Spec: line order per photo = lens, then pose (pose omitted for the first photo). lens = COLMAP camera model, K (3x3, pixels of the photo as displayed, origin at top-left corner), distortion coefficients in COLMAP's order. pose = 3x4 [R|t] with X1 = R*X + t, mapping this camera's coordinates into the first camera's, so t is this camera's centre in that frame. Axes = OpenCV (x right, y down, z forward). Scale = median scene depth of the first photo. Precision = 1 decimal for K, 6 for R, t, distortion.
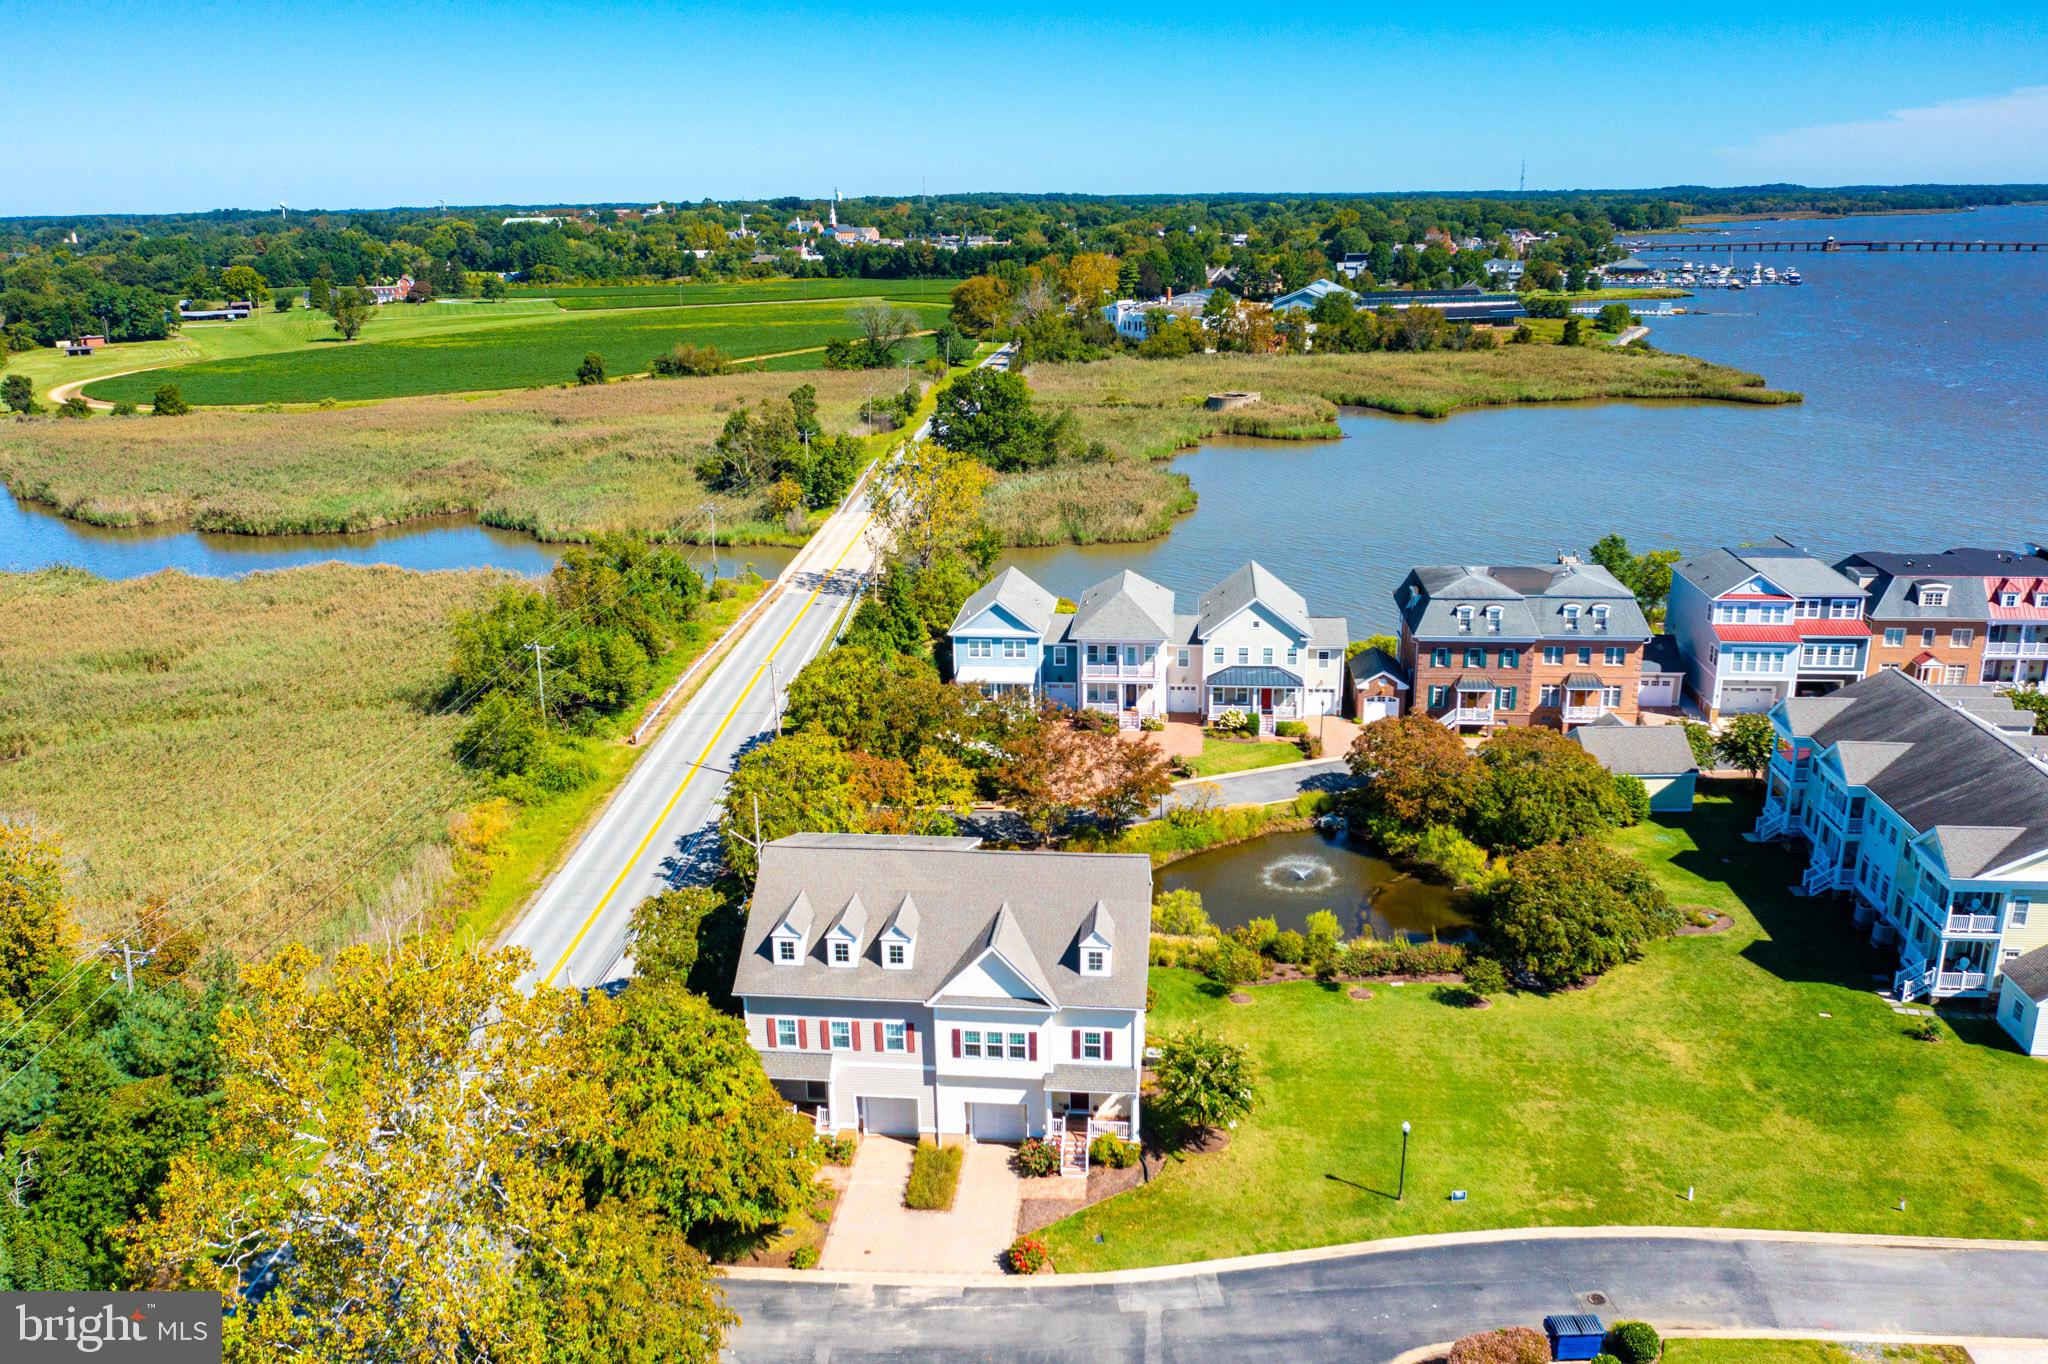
lens RADIAL K [[1606.1, 0, 1013.8], [0, 1606.1, 688.4], [0, 0, 1]] dist [-0.034880, 0.012457]
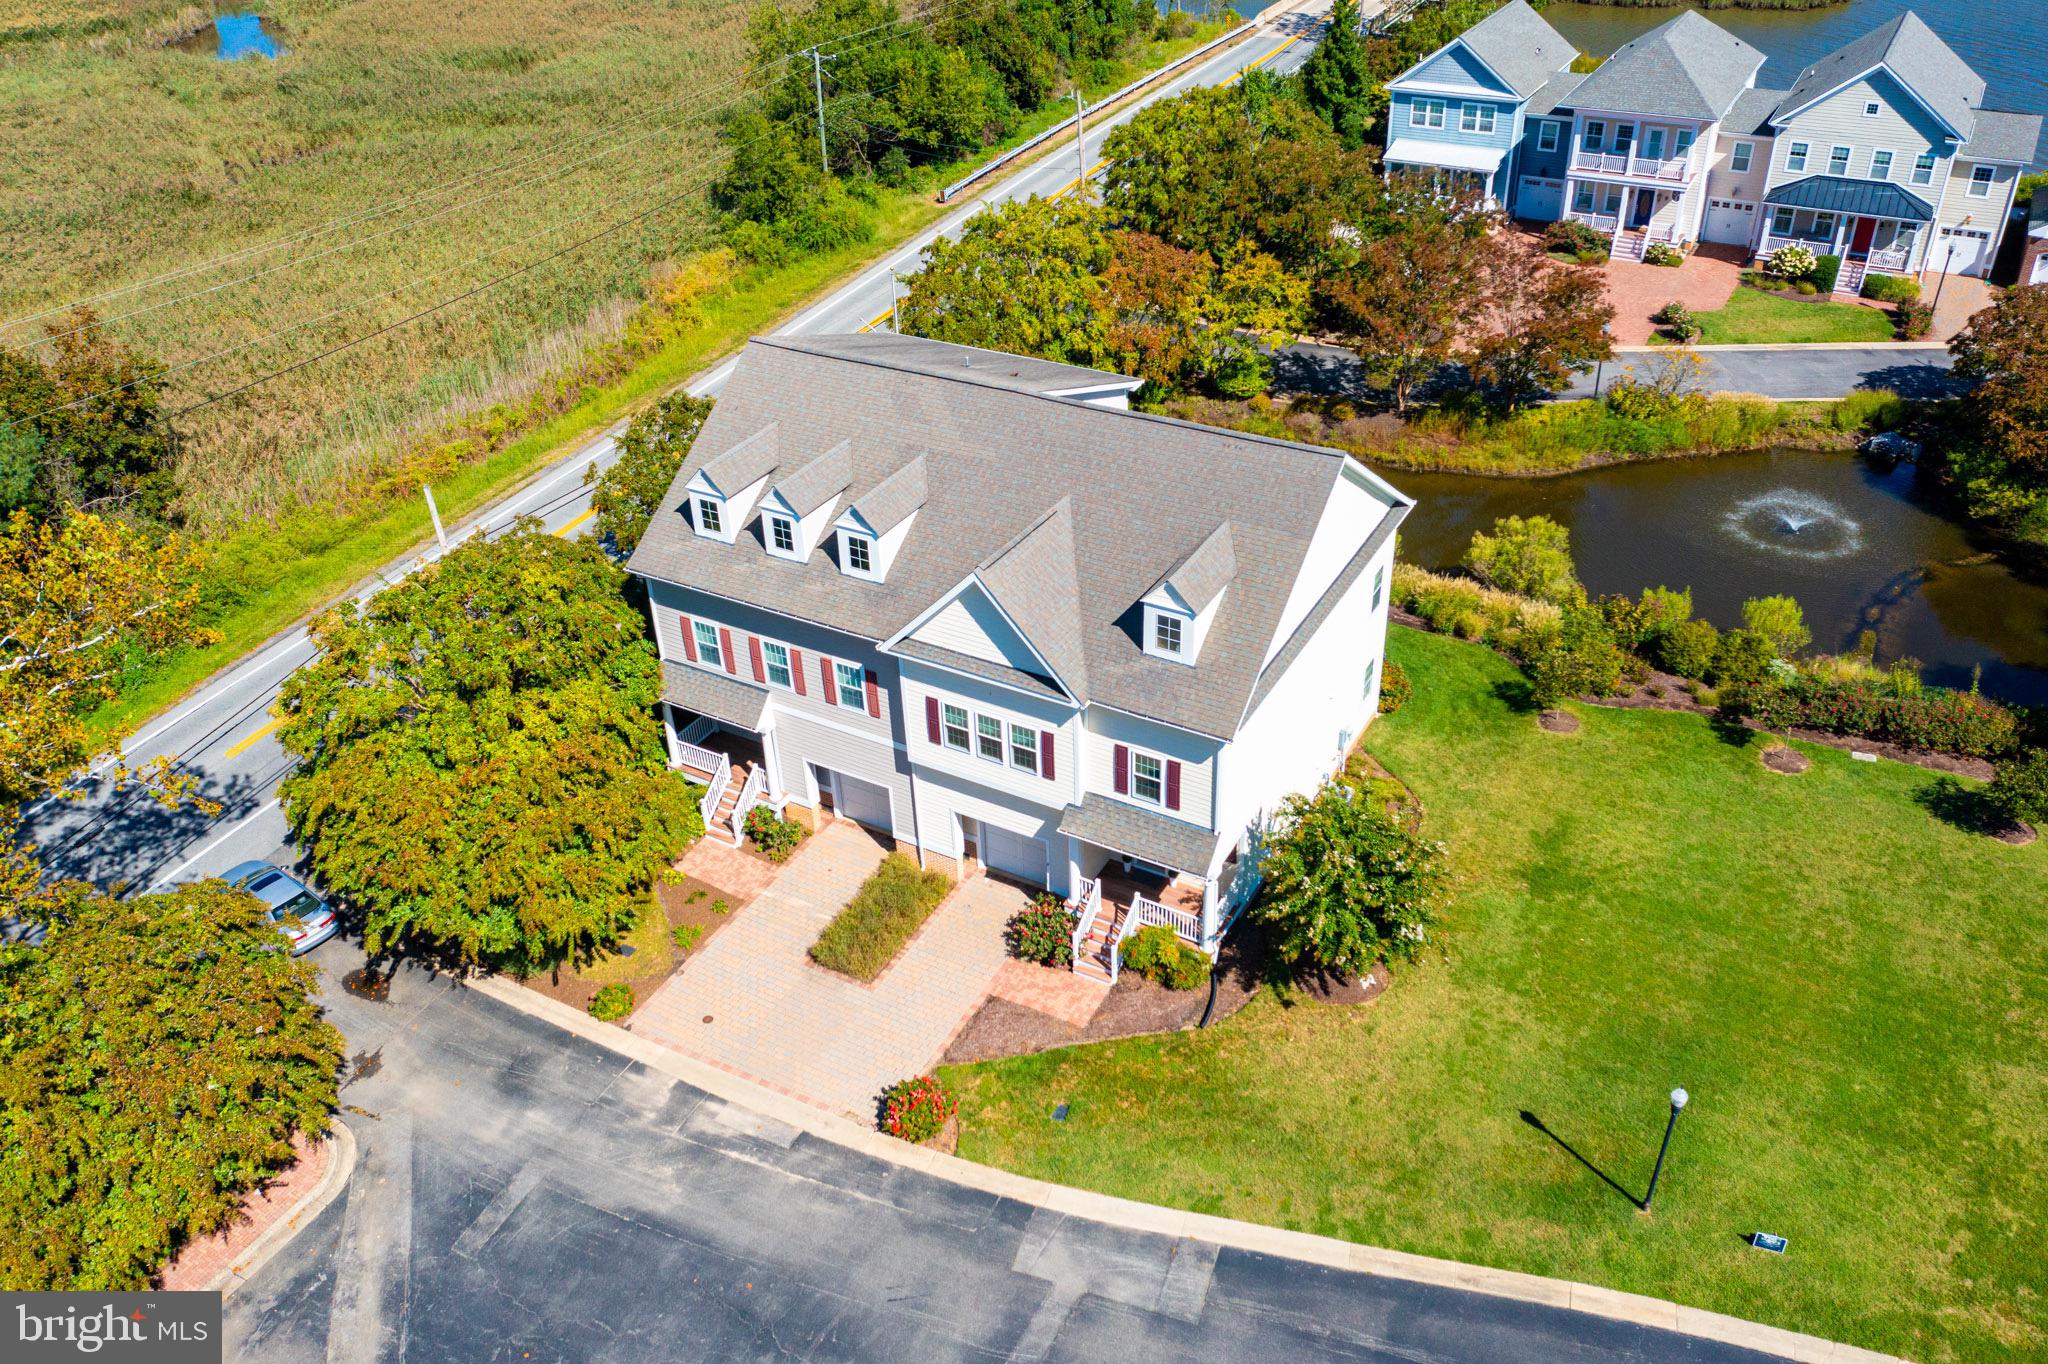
lens RADIAL K [[1591.6, 0, 1015.1], [0, 1591.6, 694.2], [0, 0, 1]] dist [-0.029842, 0.003031]
pose [[0.913930, 0.209412, -0.347675, 0.152864], [-0.097154, 0.944586, 0.313557, 0.021699], [0.394072, -0.252791, 0.883631, 0.399672]]
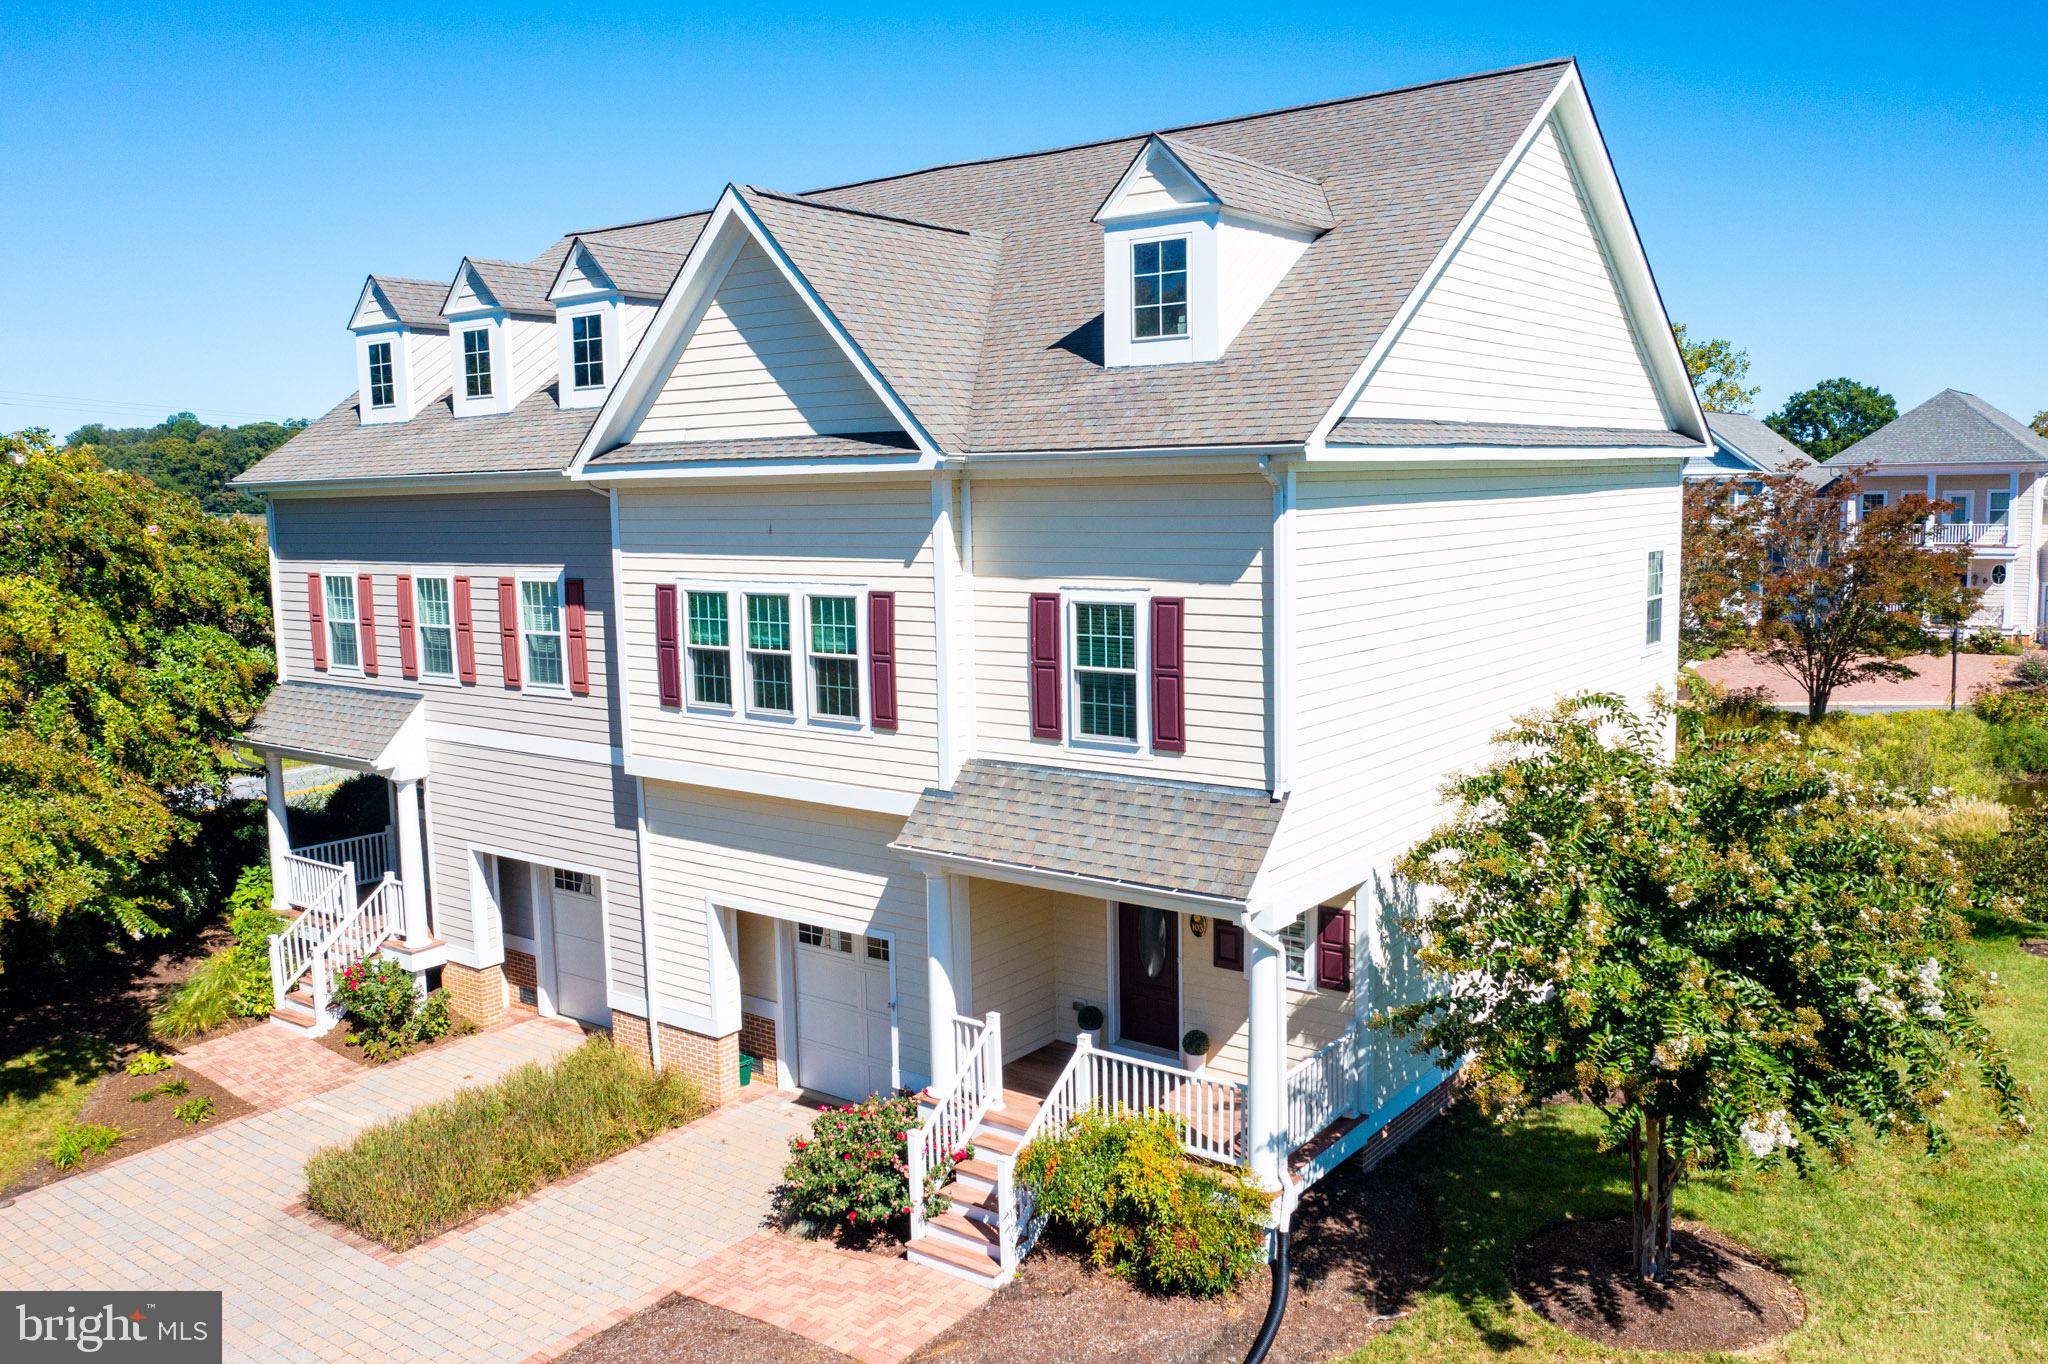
lens RADIAL K [[1606.1, 0, 1013.8], [0, 1606.1, 688.4], [0, 0, 1]] dist [-0.034880, 0.012457]
pose [[0.851889, 0.063288, -0.519884, 0.120643], [-0.148780, 0.981018, -0.124369, 0.201597], [0.502145, 0.183297, 0.845135, 0.643335]]
